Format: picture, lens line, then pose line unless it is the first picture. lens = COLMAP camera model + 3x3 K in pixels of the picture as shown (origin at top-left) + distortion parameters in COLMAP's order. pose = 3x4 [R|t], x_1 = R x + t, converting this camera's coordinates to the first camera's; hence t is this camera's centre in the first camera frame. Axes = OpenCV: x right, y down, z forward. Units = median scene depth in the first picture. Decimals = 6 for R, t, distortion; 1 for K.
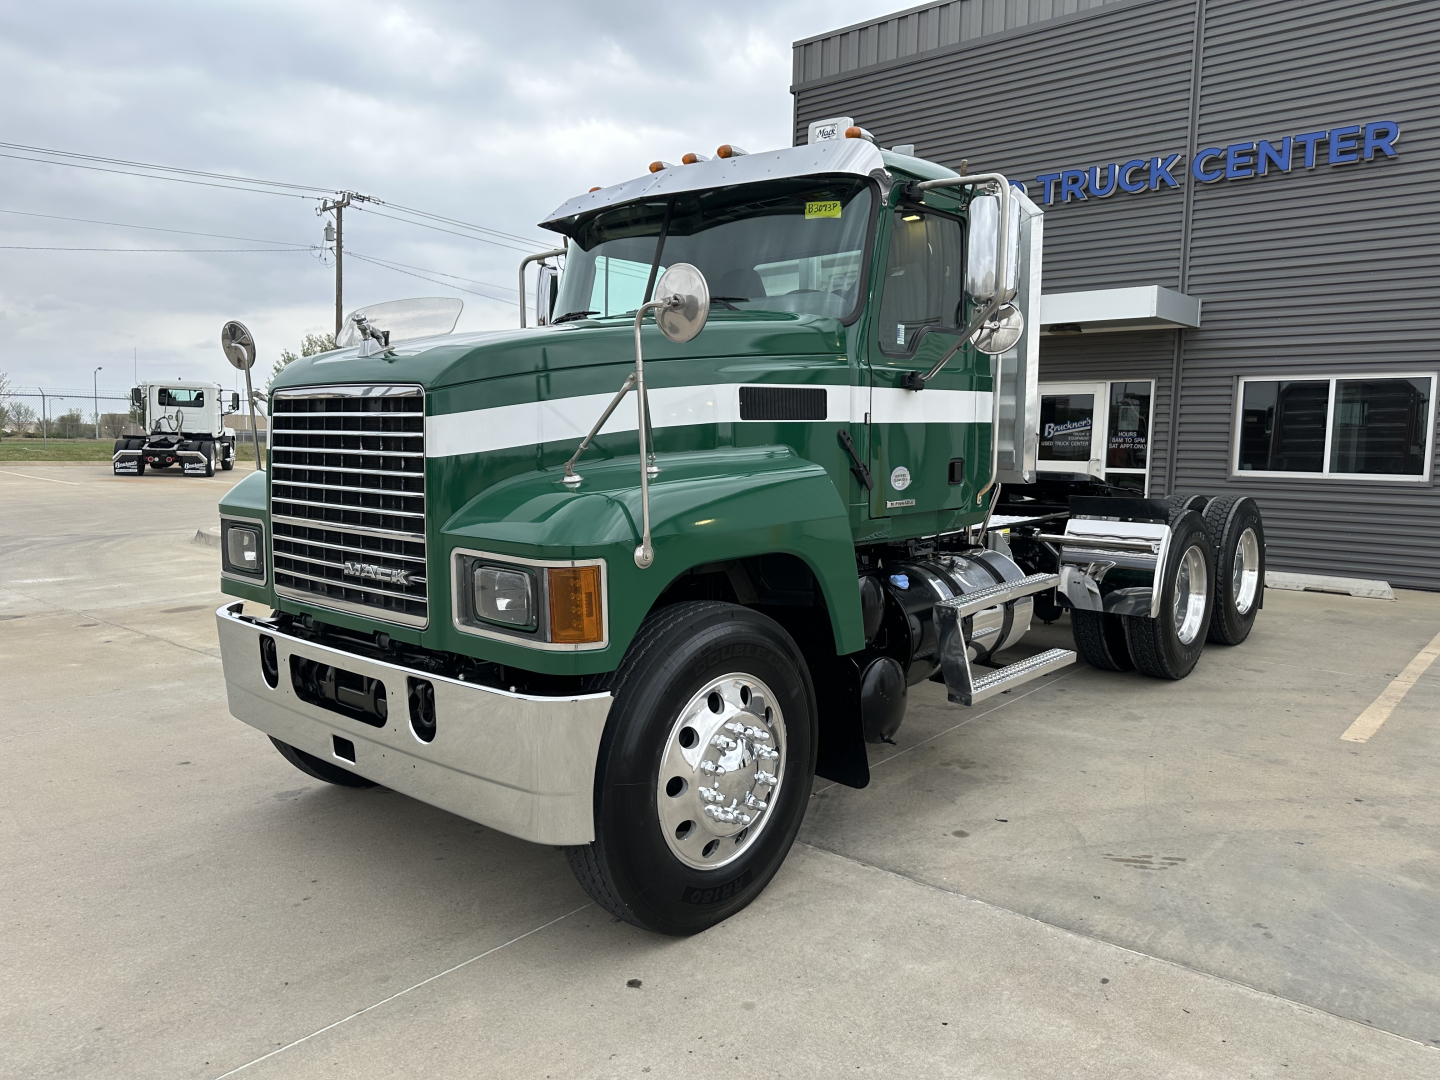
lens RADIAL K [[1018.7, 0, 714.2], [0, 1018.7, 542.2], [0, 0, 1]] dist [0.001358, -0.005810]
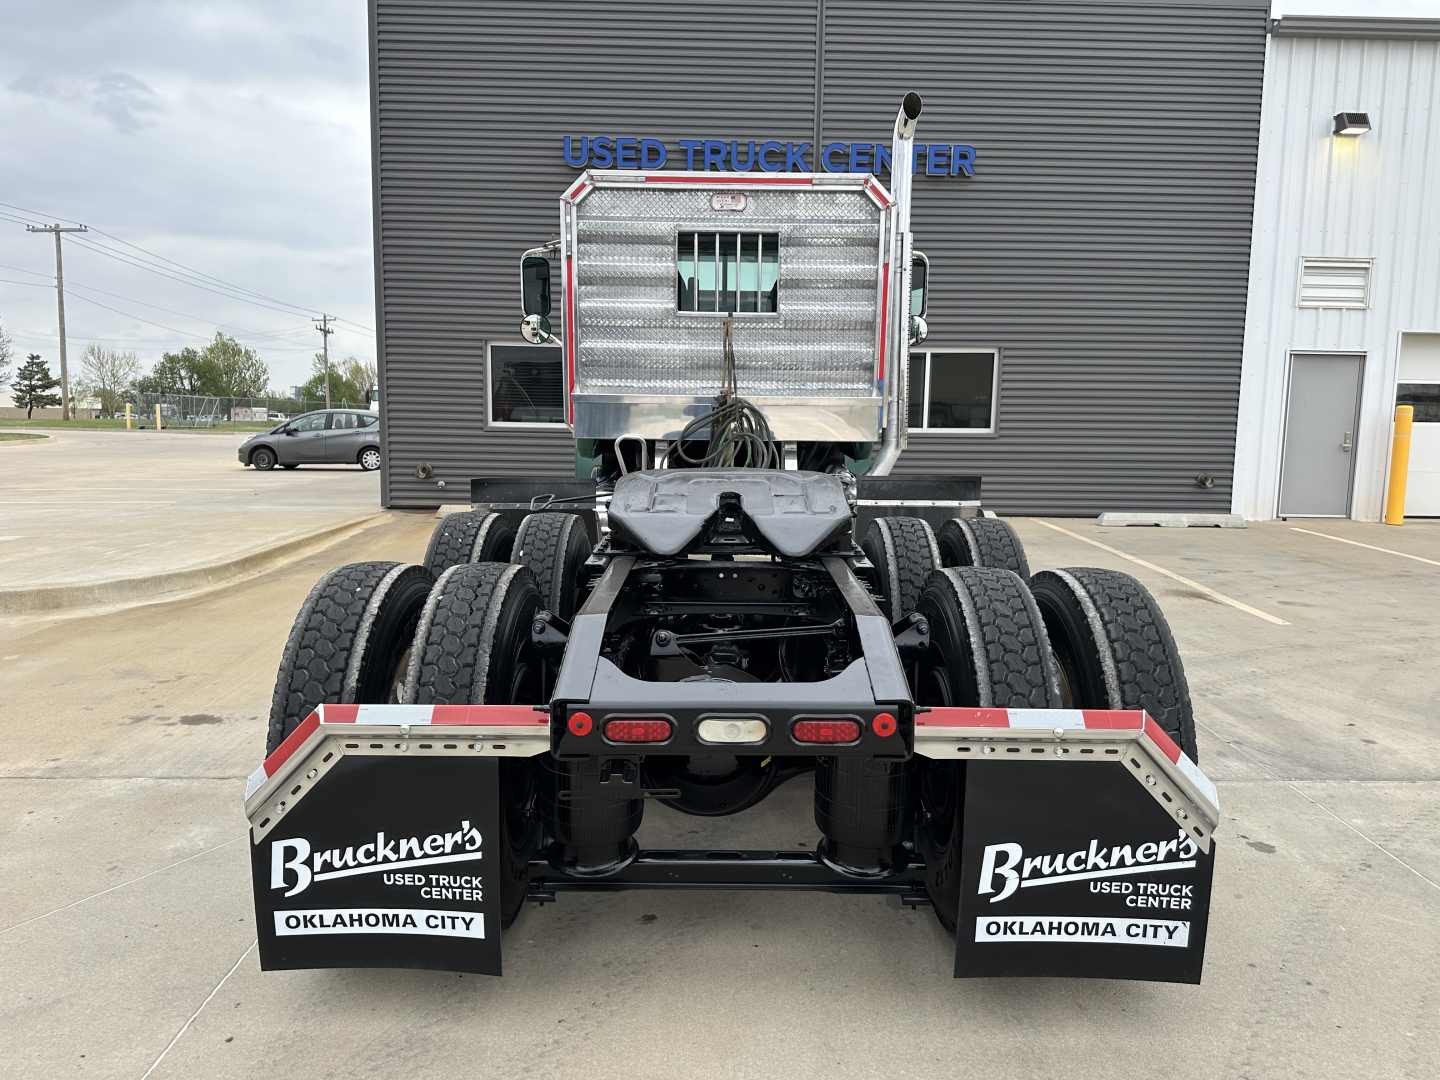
lens RADIAL K [[1018.7, 0, 714.2], [0, 1018.7, 542.2], [0, 0, 1]] dist [0.001358, -0.005810]
pose [[0.750060, -0.088965, 0.655358, -0.419077], [0.060809, 0.995991, 0.065610, -0.026074], [-0.658568, -0.009360, 0.752463, 0.238933]]
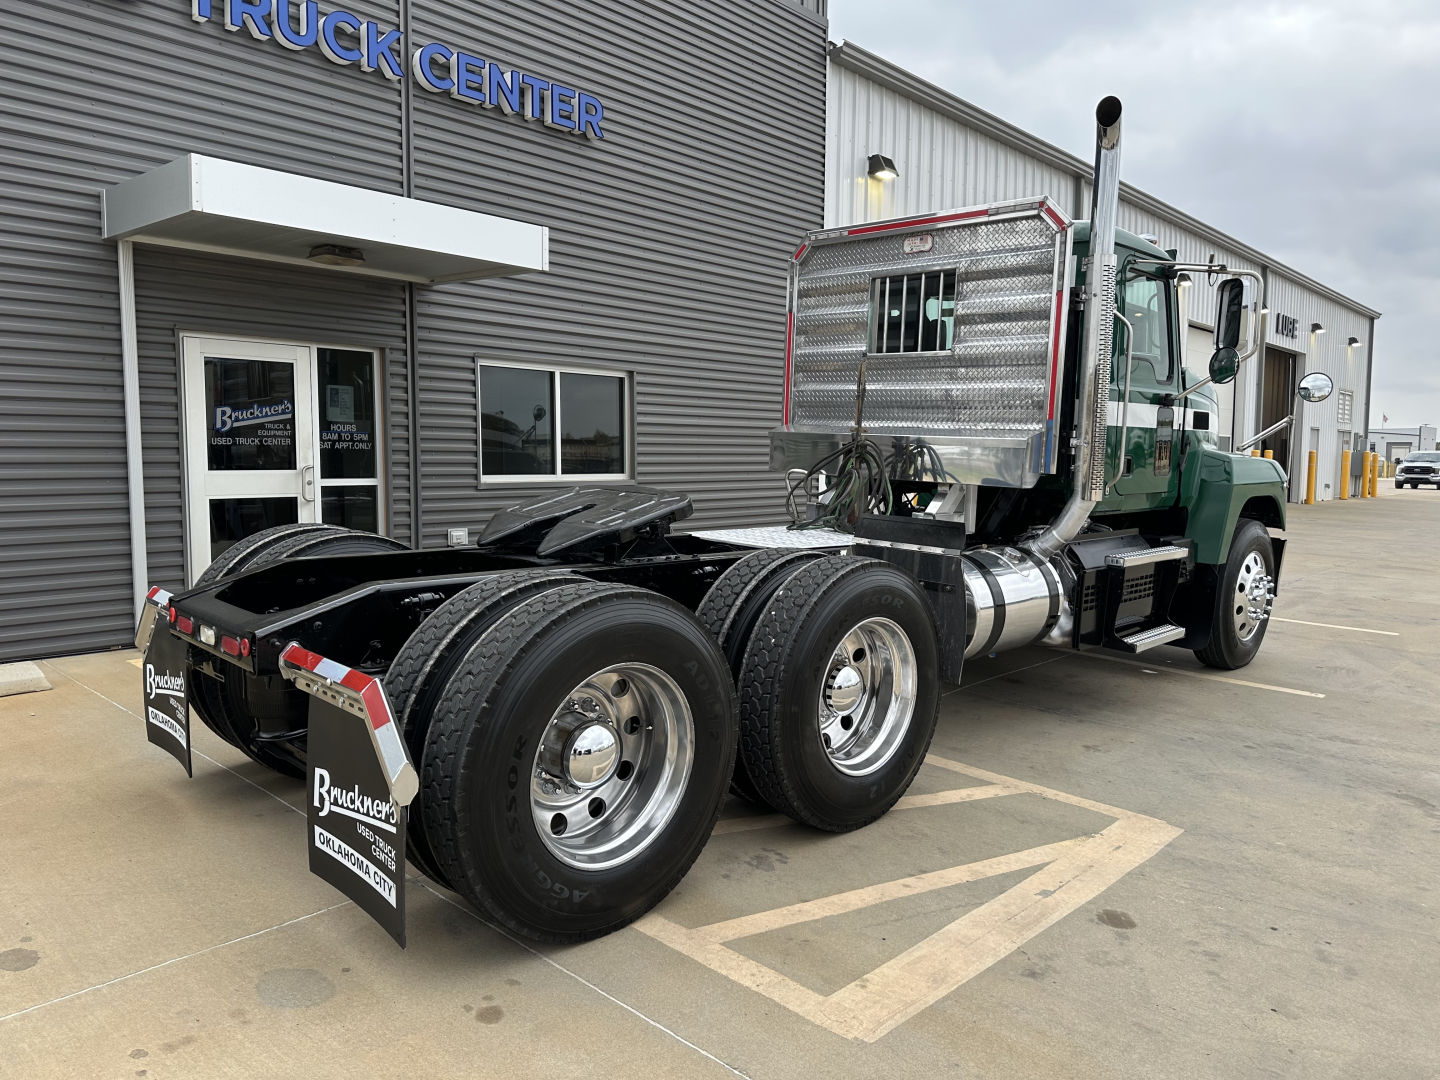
lens RADIAL K [[1012.5, 0, 722.0], [0, 1012.5, 532.1], [0, 0, 1]] dist [0.054499, -0.081006]
pose [[0.036616, -0.093127, 0.994981, -0.292743], [0.089499, 0.991953, 0.089550, -0.085092], [-0.995314, 0.085771, 0.044656, 0.820932]]
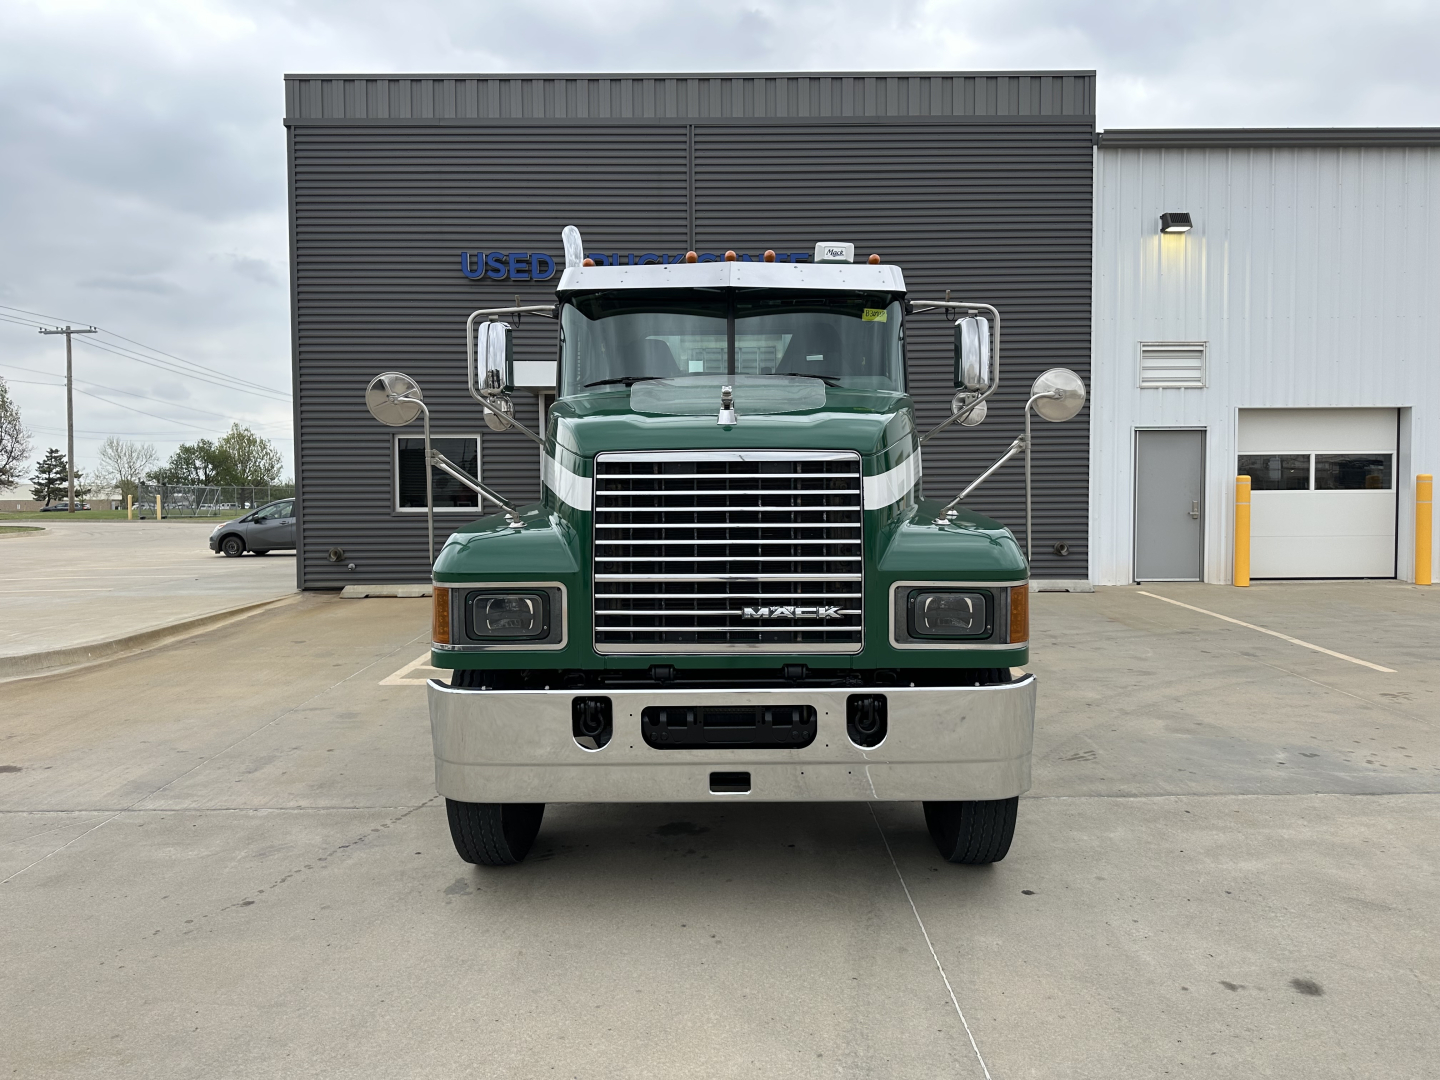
lens RADIAL K [[1012.5, 0, 722.0], [0, 1012.5, 532.1], [0, 0, 1]] dist [0.054499, -0.081006]
pose [[0.756887, -0.048558, 0.651740, -0.353881], [0.081586, 0.996455, -0.020508, -0.013687], [-0.648434, 0.068695, 0.758165, 0.057892]]
